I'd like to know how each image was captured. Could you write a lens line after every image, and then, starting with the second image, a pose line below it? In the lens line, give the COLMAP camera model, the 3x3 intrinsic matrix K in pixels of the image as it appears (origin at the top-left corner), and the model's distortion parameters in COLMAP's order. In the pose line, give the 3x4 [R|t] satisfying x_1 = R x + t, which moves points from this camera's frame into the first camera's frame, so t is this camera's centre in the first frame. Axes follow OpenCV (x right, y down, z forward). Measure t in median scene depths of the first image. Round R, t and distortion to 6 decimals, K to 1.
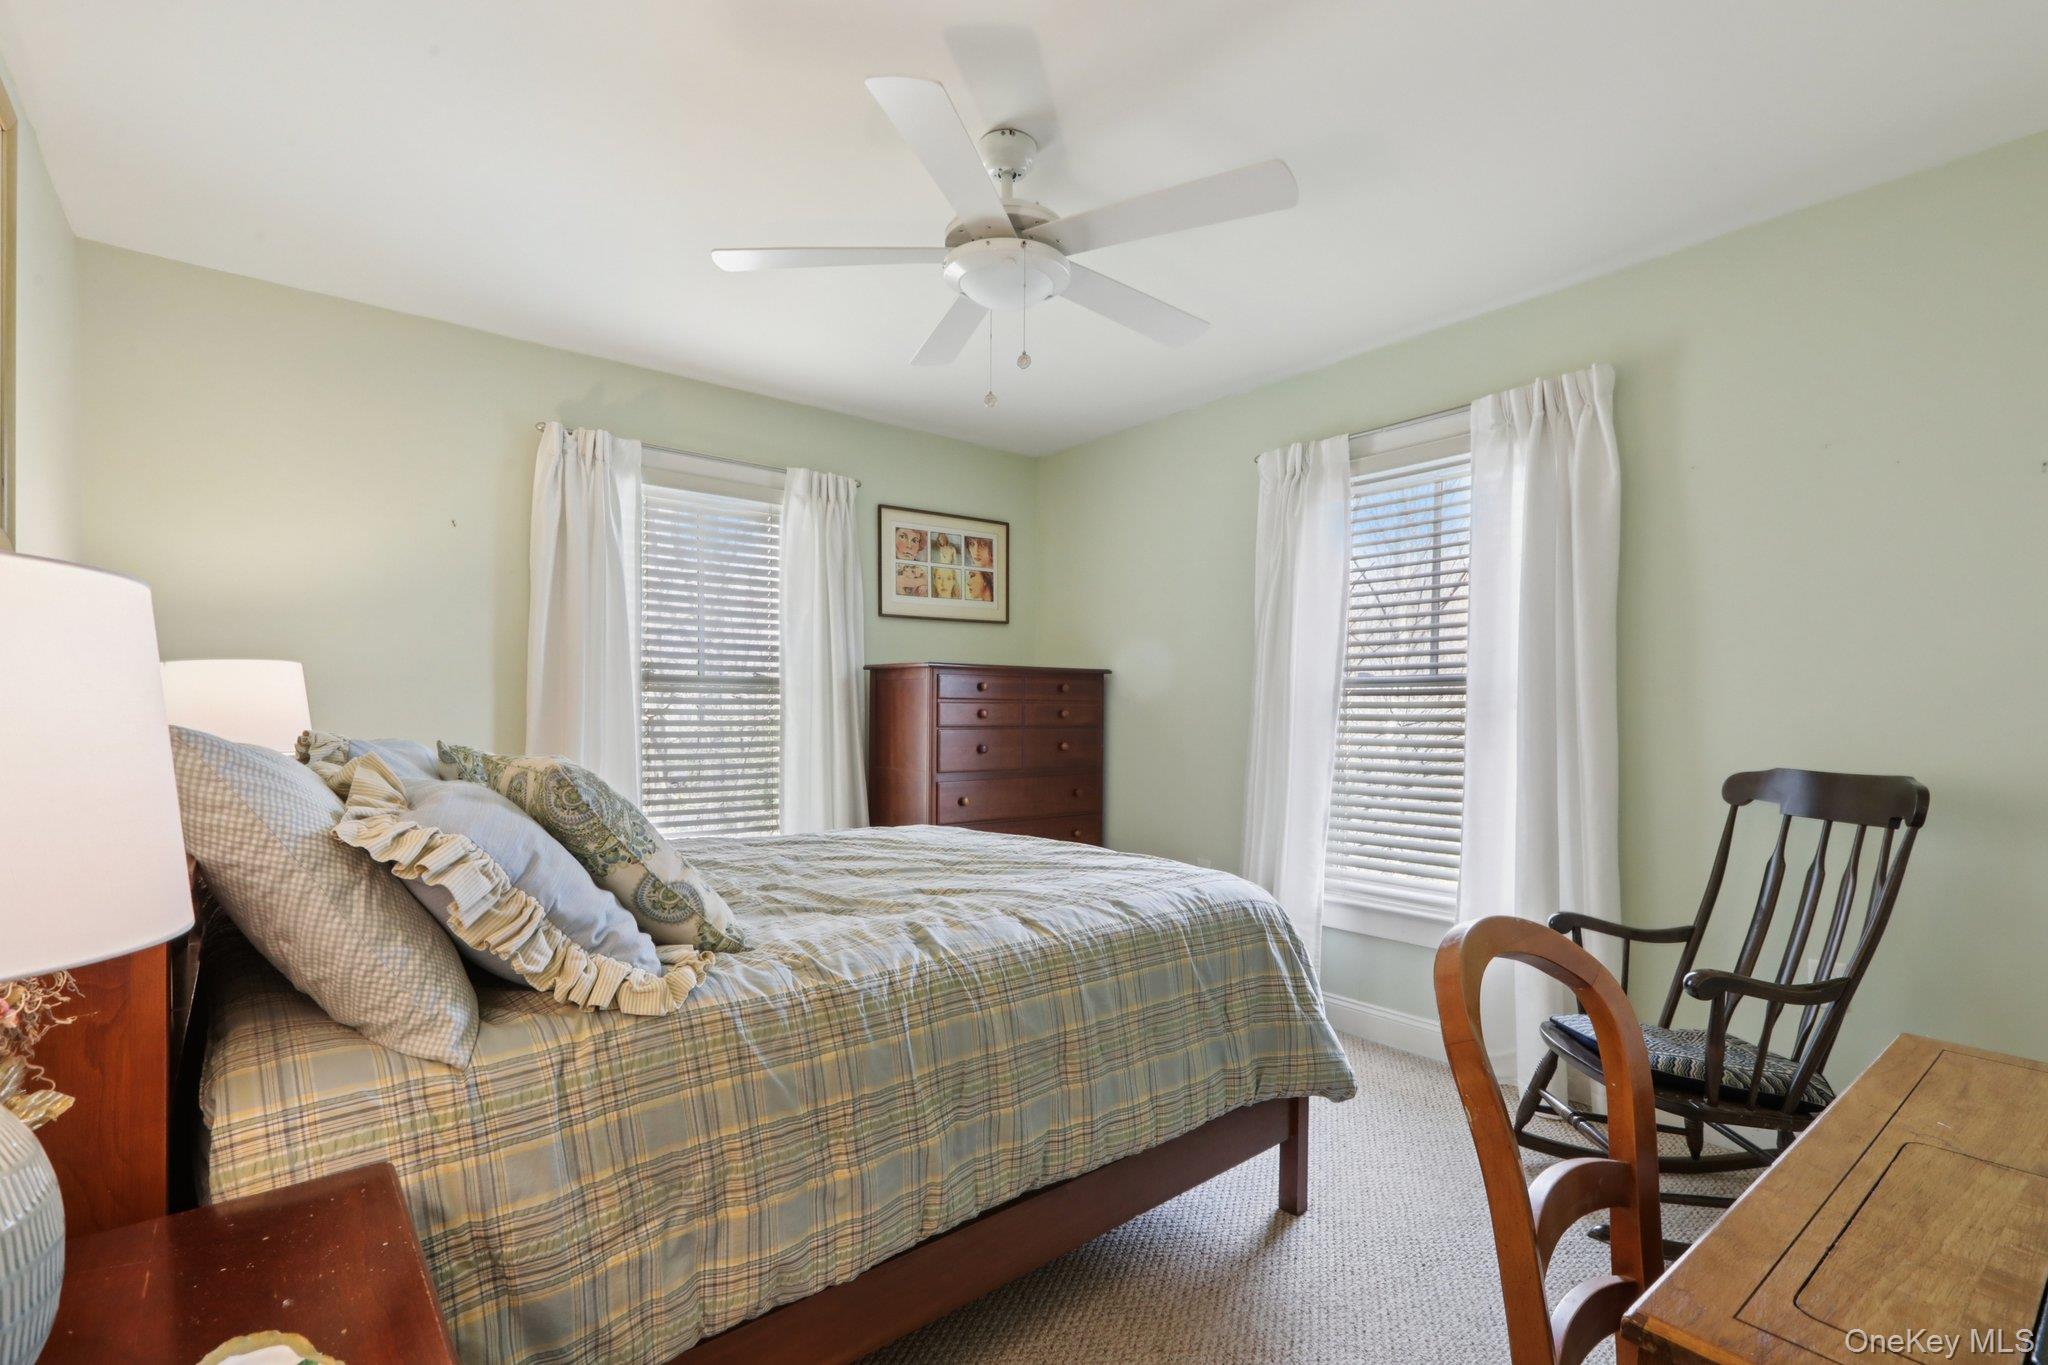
lens RADIAL K [[926.9, 0, 1083.7], [0, 926.9, 722.1], [0, 0, 1]] dist [0.000565, 0.001030]
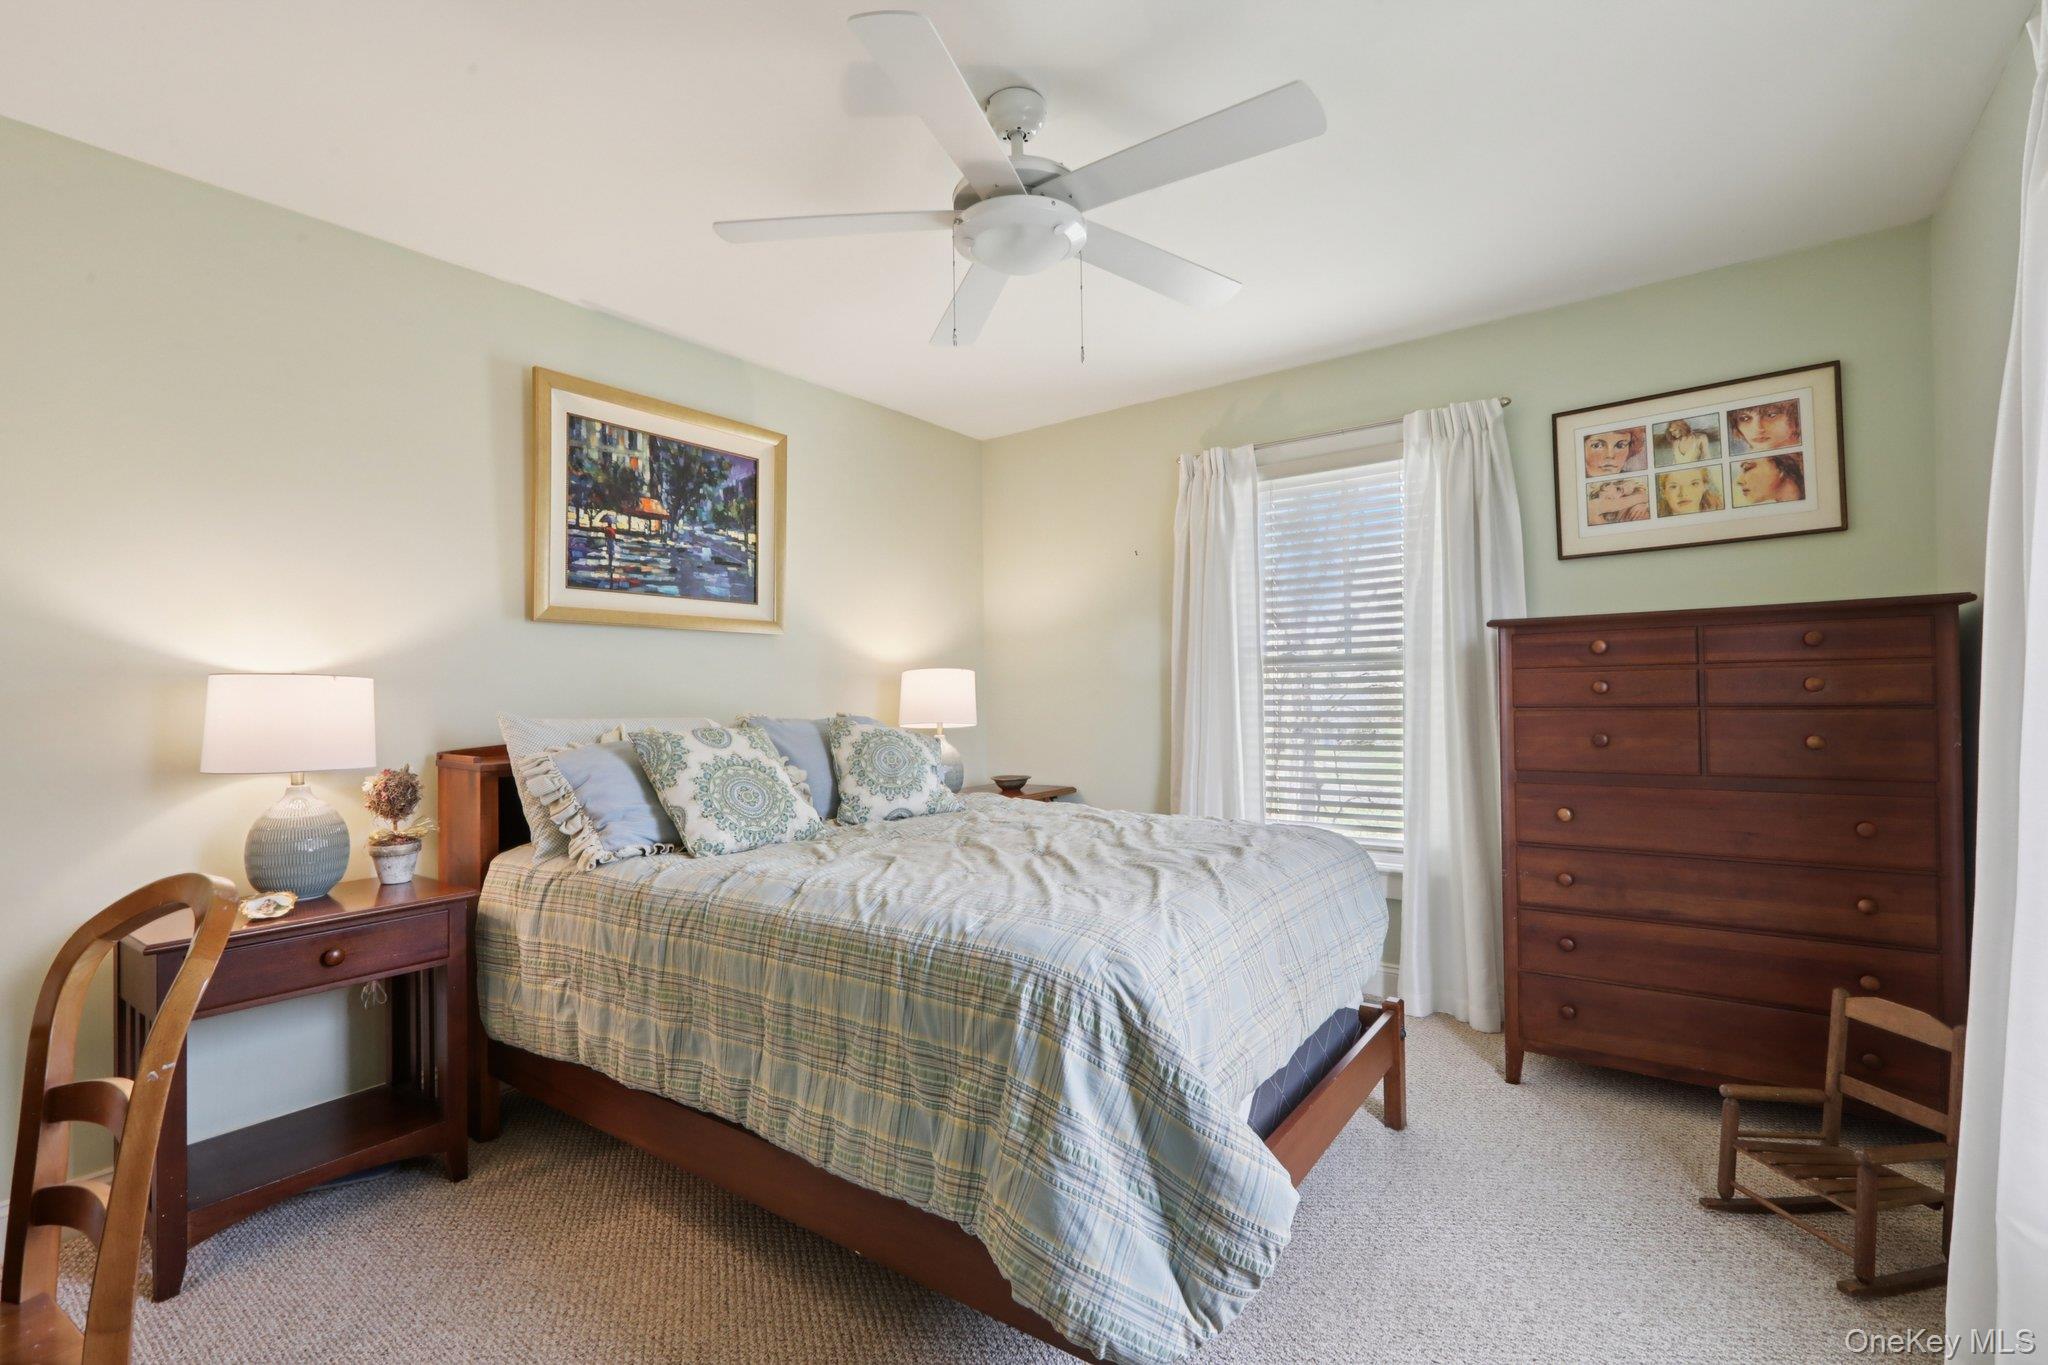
lens RADIAL K [[926.9, 0, 1027.5], [0, 926.9, 678.0], [0, 0, 1]] dist [0.000565, 0.001030]
pose [[0.217844, -0.023093, -0.975710, 0.405946], [0.012406, 0.999705, -0.020891, -0.006317], [0.975905, -0.007554, 0.218066, 0.387630]]
